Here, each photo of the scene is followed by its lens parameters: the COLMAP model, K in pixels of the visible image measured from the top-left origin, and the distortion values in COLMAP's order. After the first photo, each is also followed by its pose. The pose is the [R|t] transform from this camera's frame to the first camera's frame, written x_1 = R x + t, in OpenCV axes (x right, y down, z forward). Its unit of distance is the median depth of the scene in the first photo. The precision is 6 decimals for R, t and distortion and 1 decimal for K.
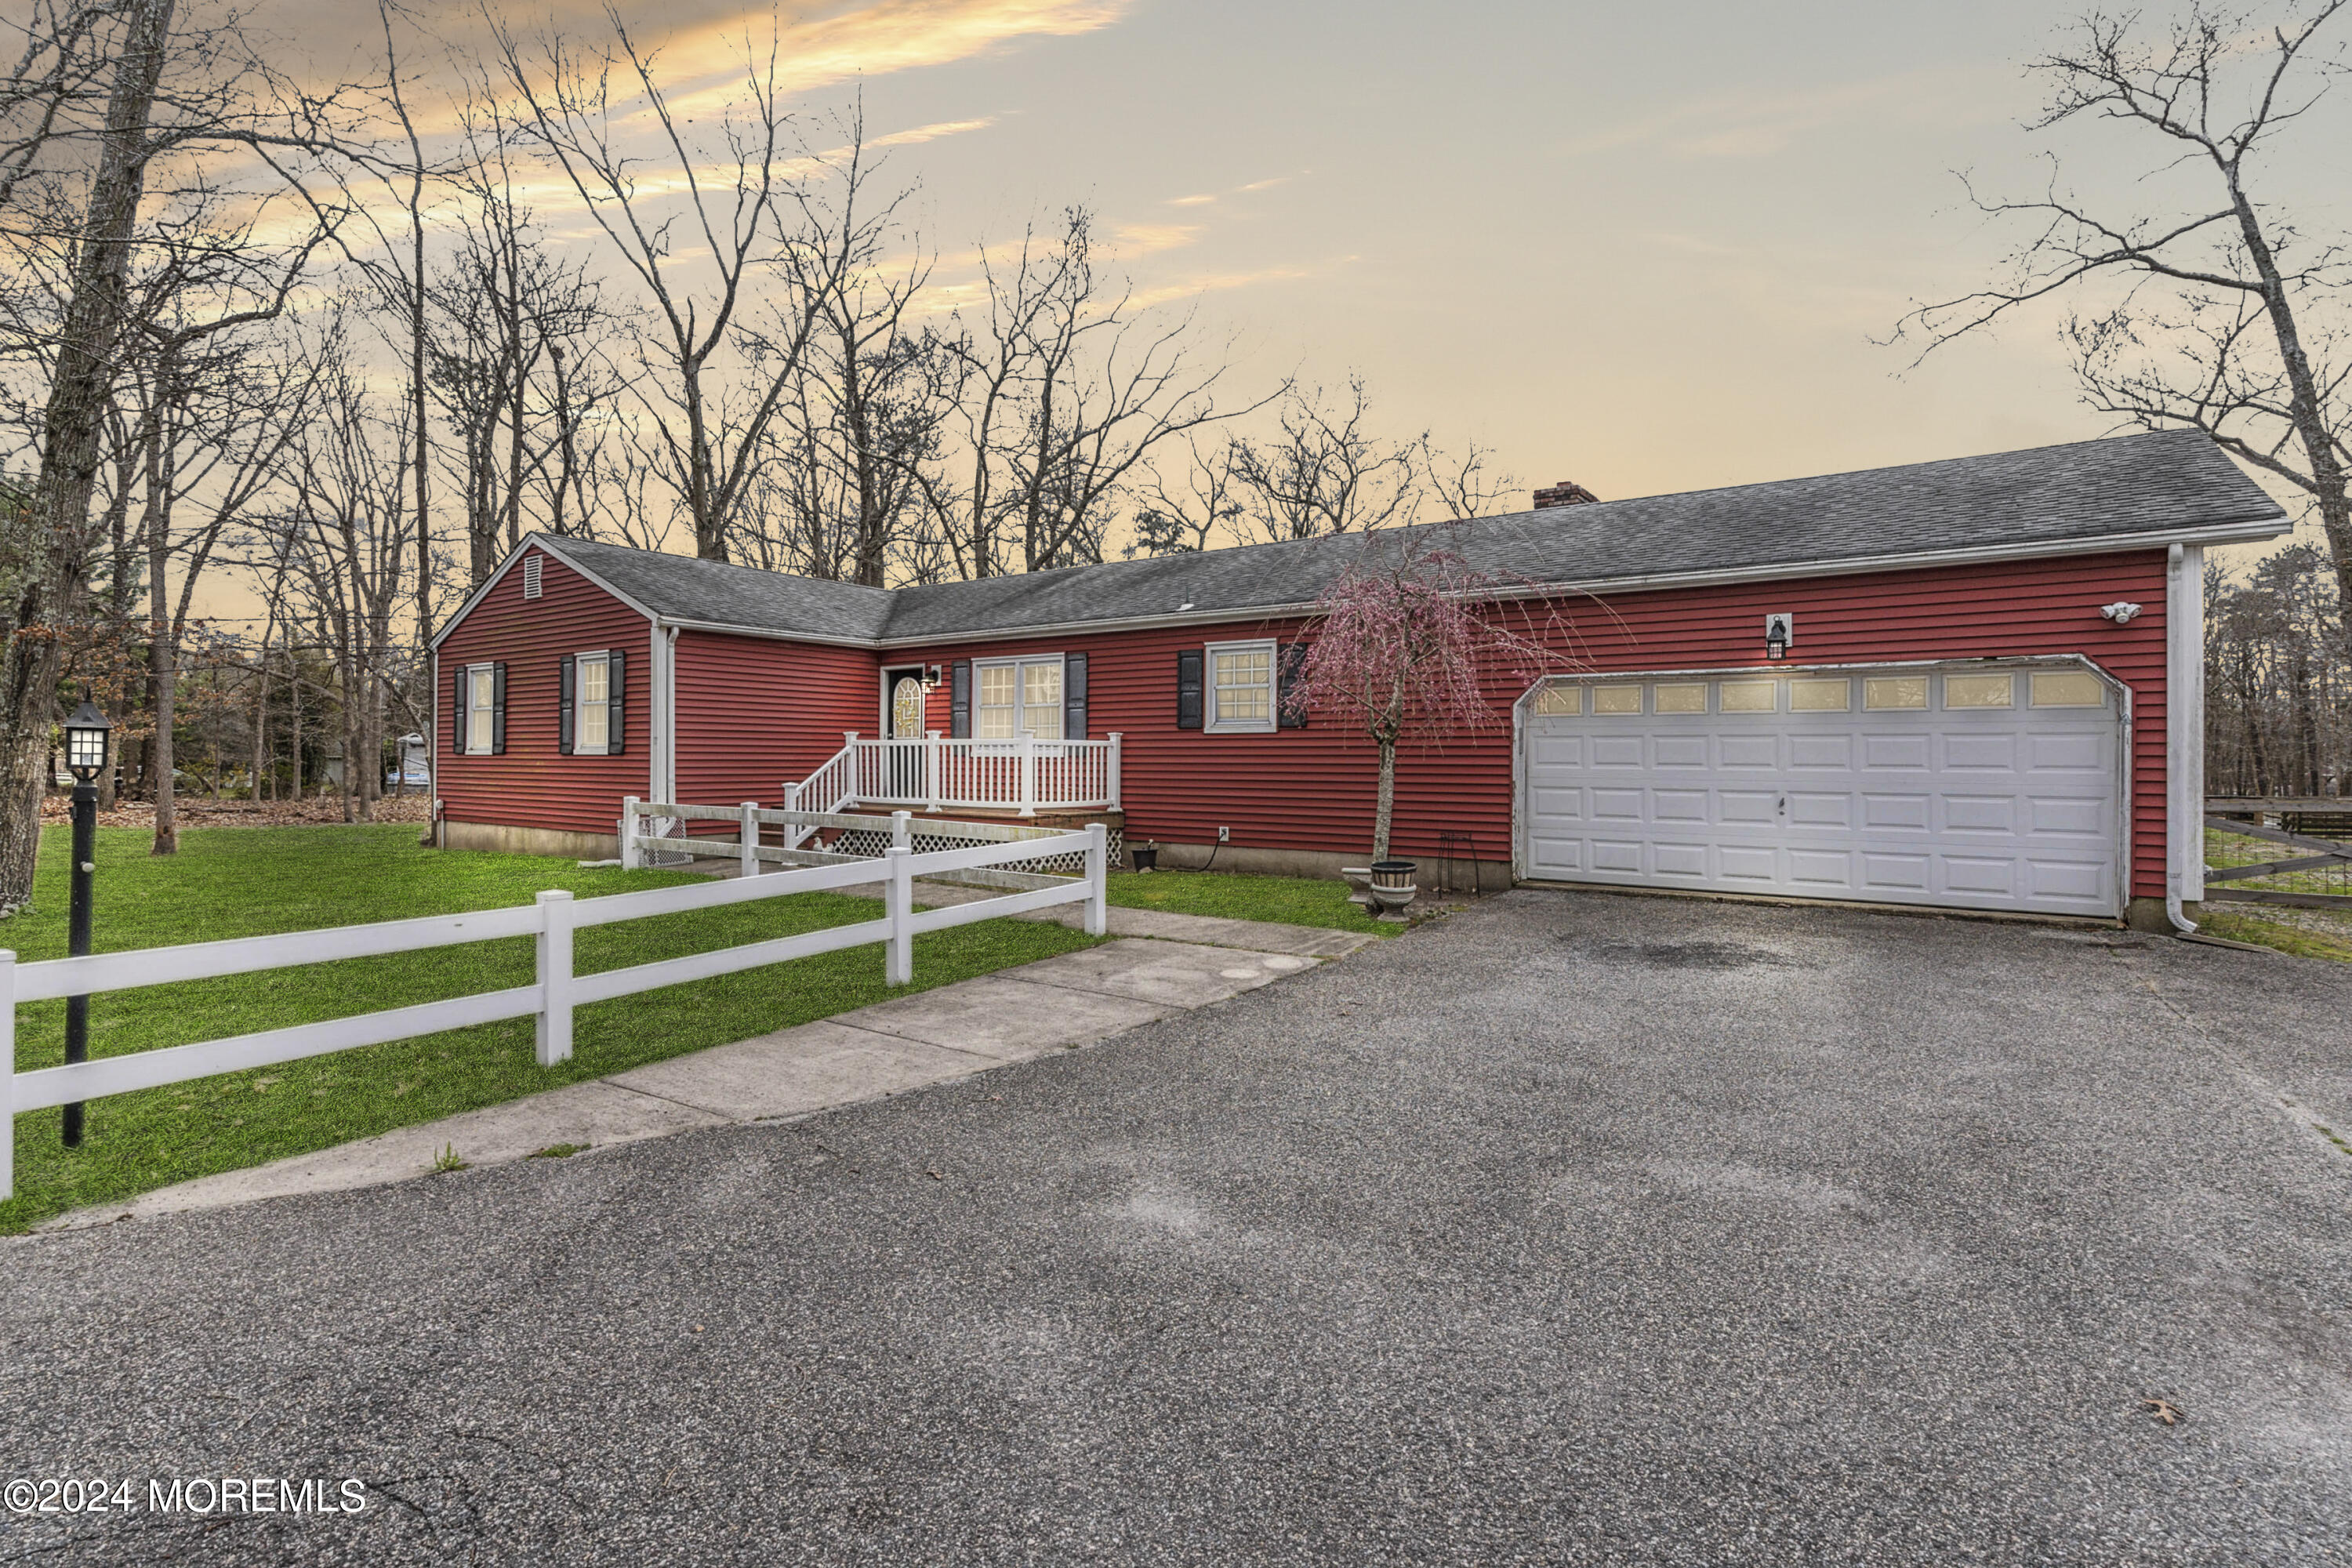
lens RADIAL K [[1080.8, 0, 1174.6], [0, 1080.8, 735.9], [0, 0, 1]] dist [-0.004504, -0.000395]
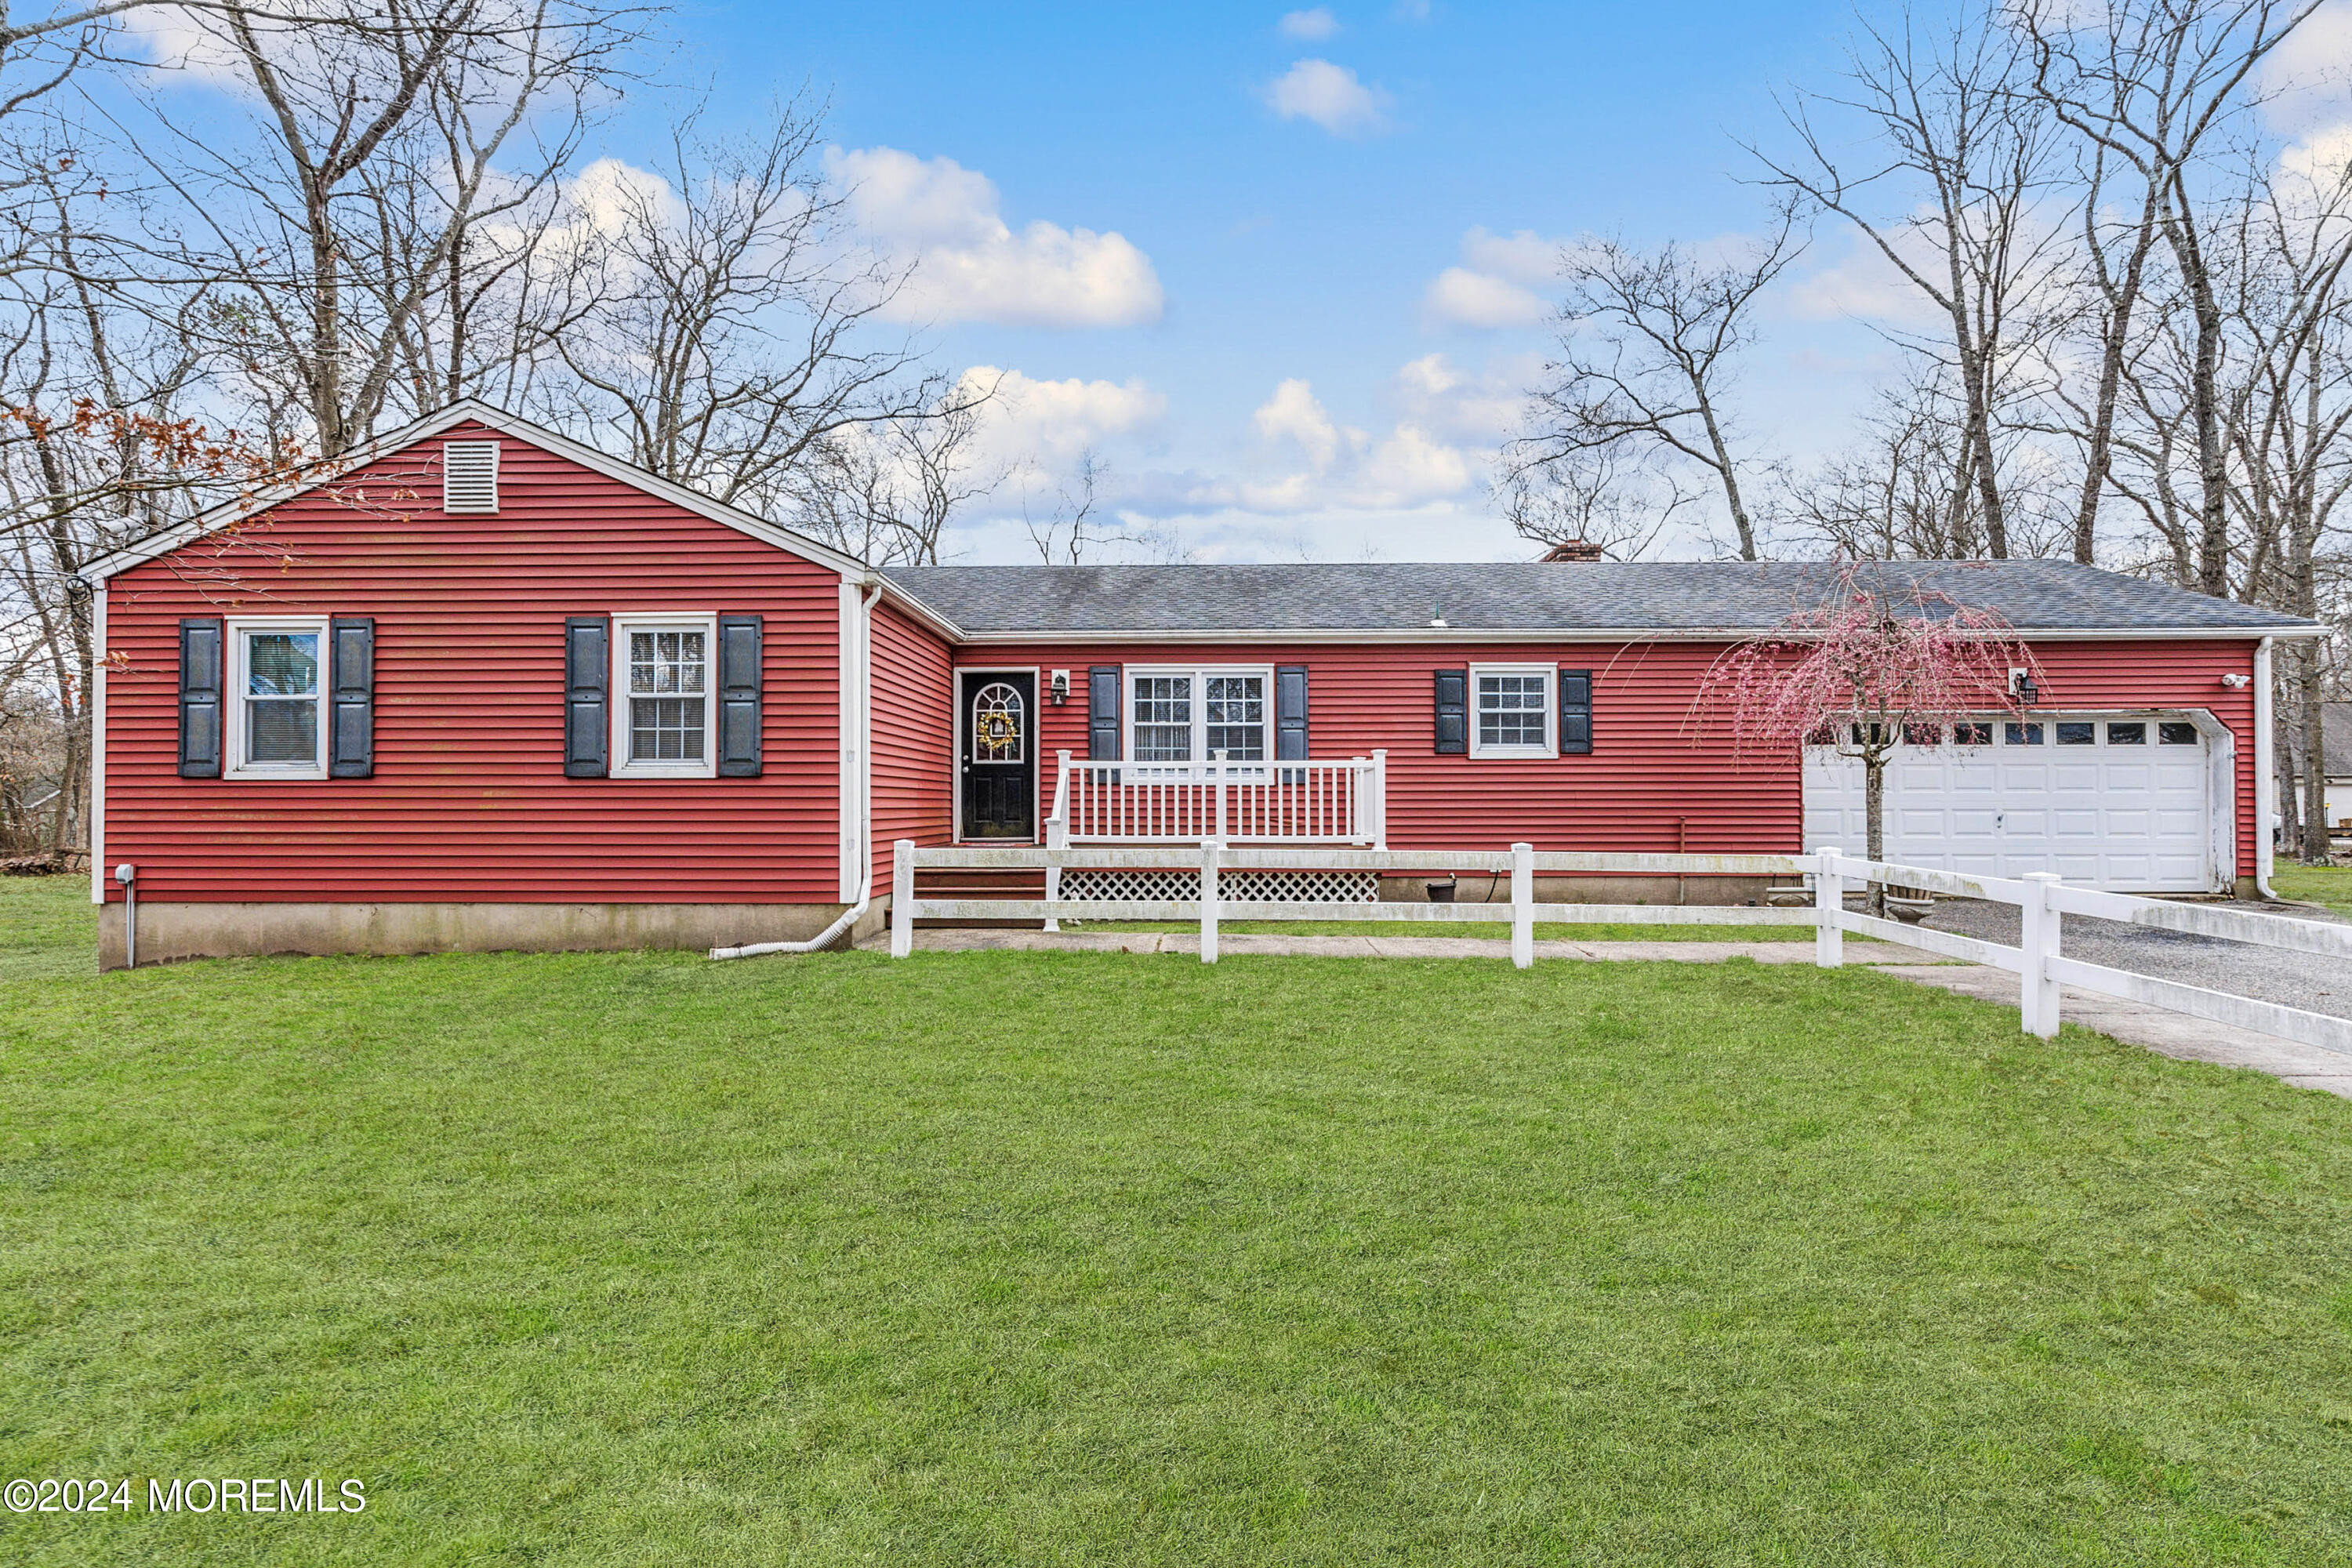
lens RADIAL K [[1065.5, 0, 1118.3], [0, 1065.5, 786.5], [0, 0, 1]] dist [0.001238, 0.000061]
pose [[0.838366, 0.003246, 0.545099, -0.792698], [-0.007186, 0.999961, 0.005098, 0.020662], [-0.545061, -0.008191, 0.838356, 0.416388]]
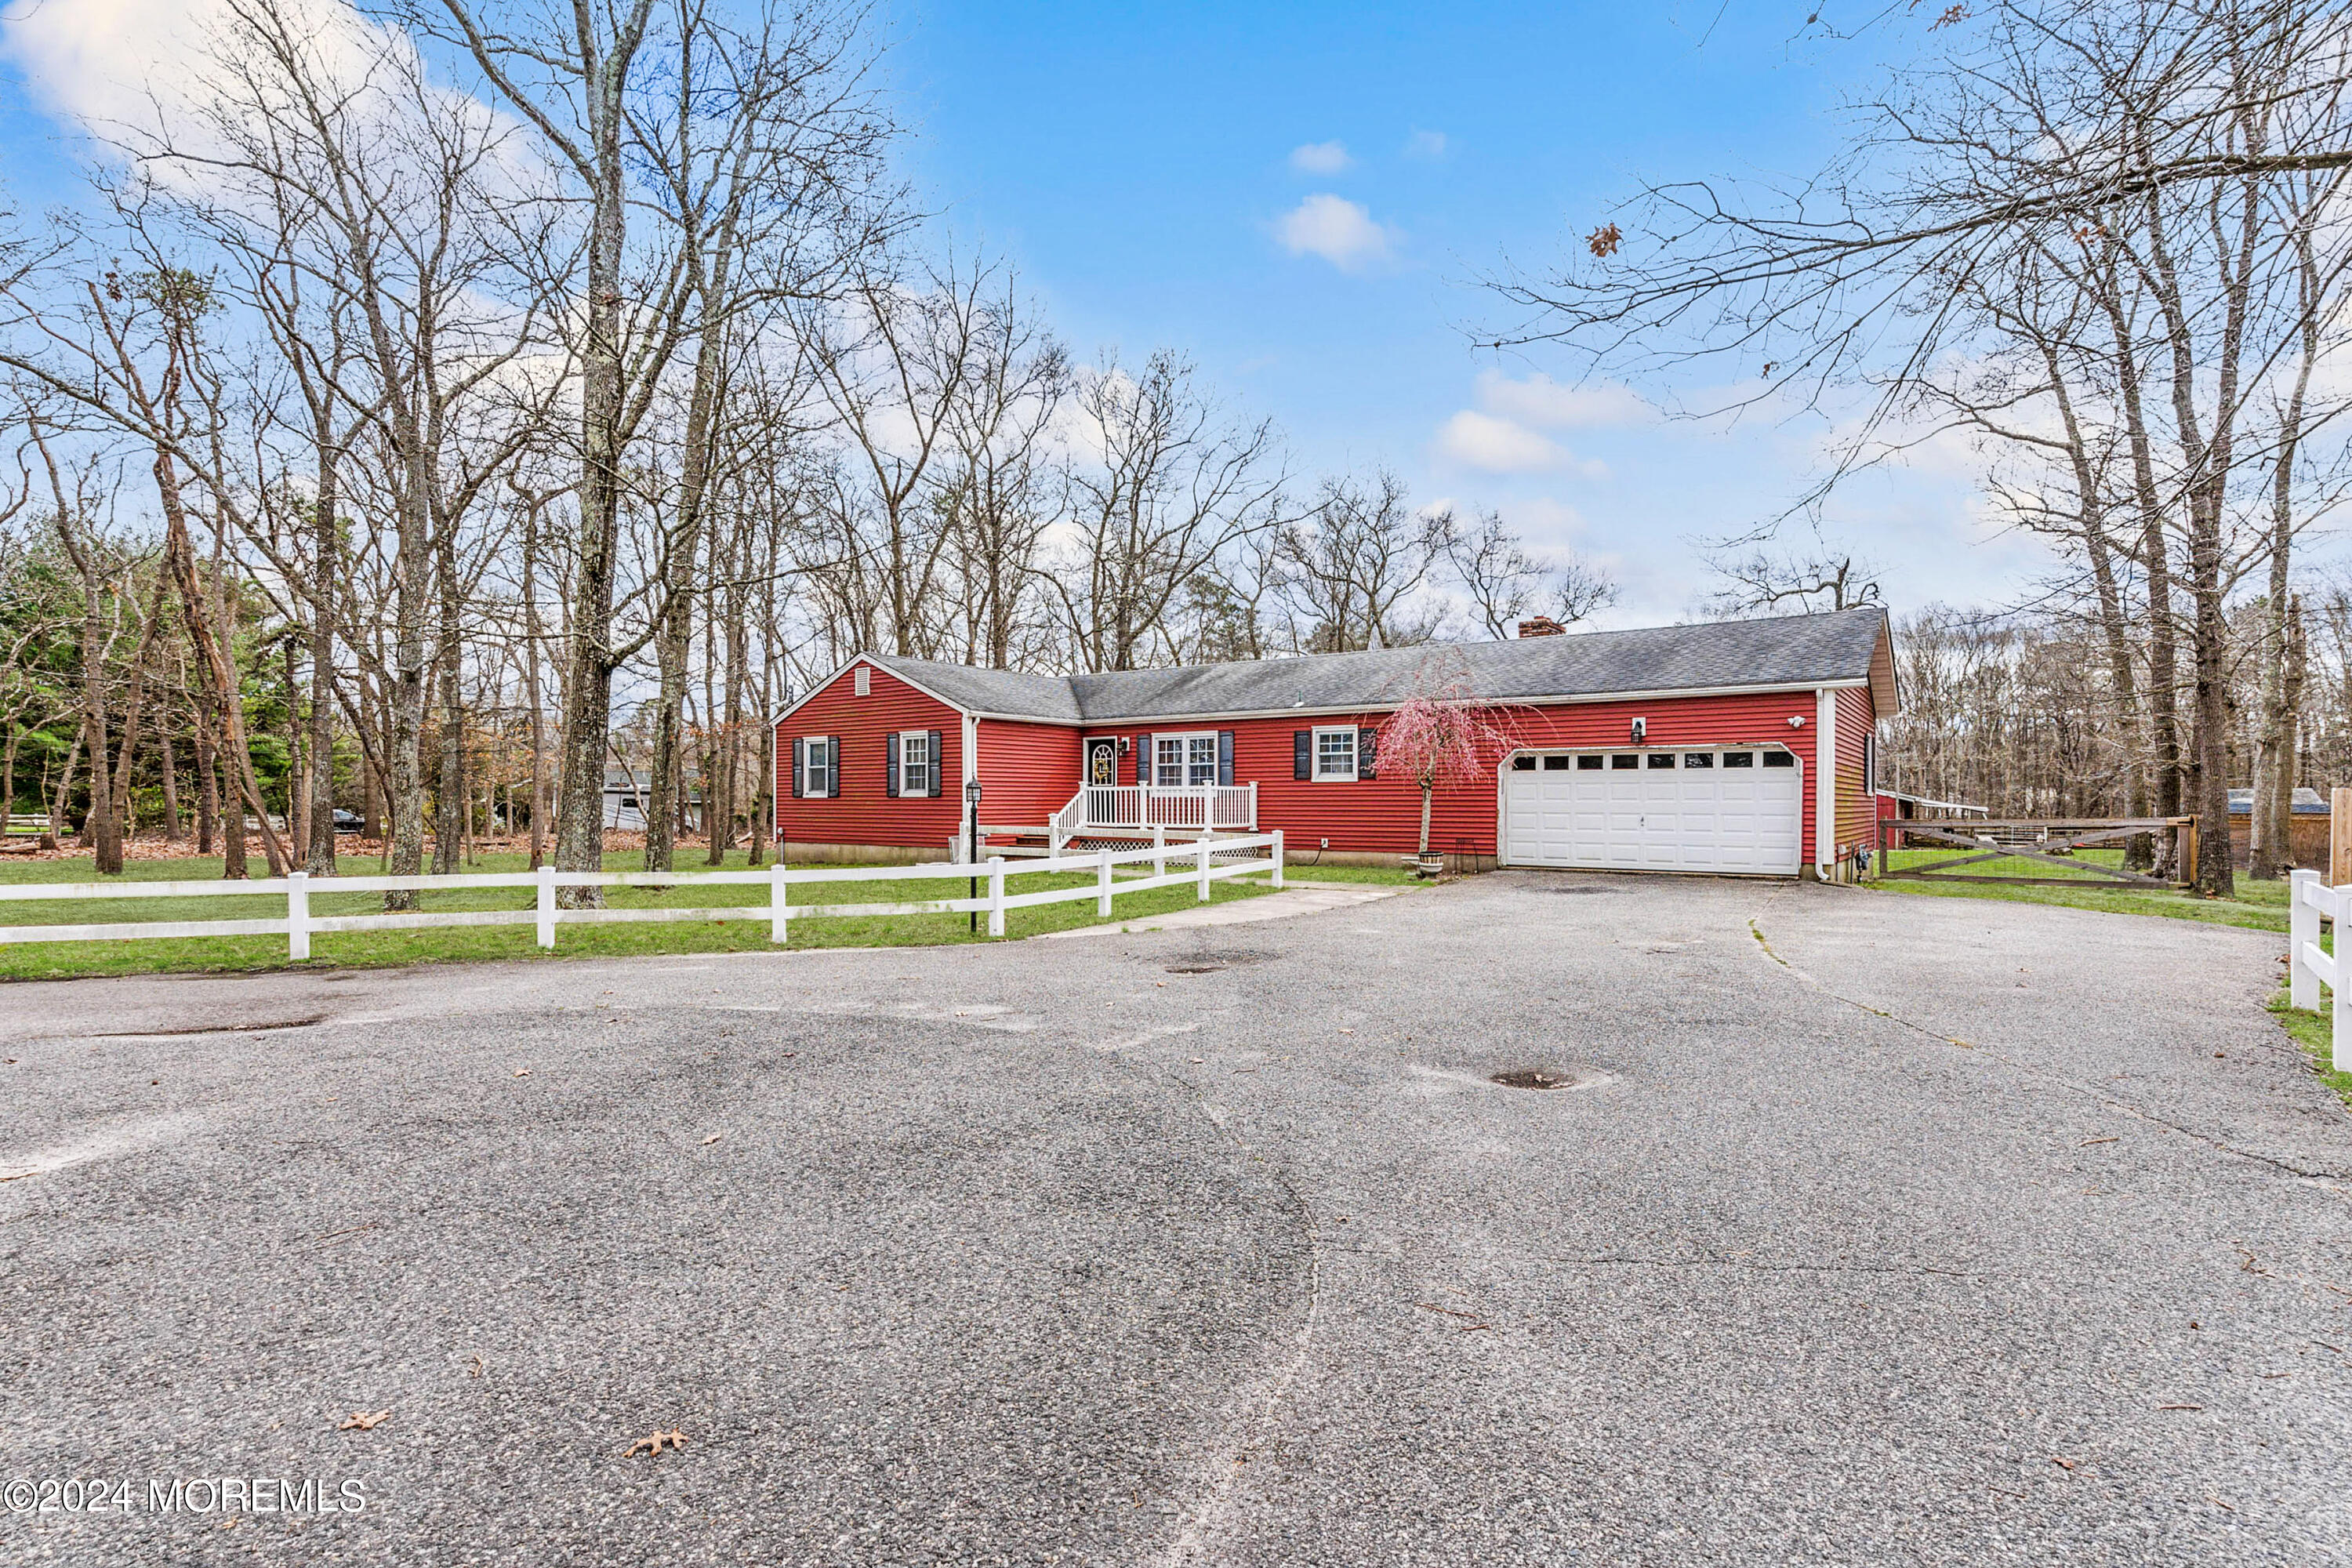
lens RADIAL K [[1103.4, 0, 1175.3], [0, 1103.4, 787.6], [0, 0, 1]] dist [-0.000406, -0.000630]
pose [[0.999884, -0.004564, -0.014498, -0.166729], [0.004694, 0.999949, 0.008922, -0.010741], [0.014457, -0.008989, 0.999855, -0.722648]]
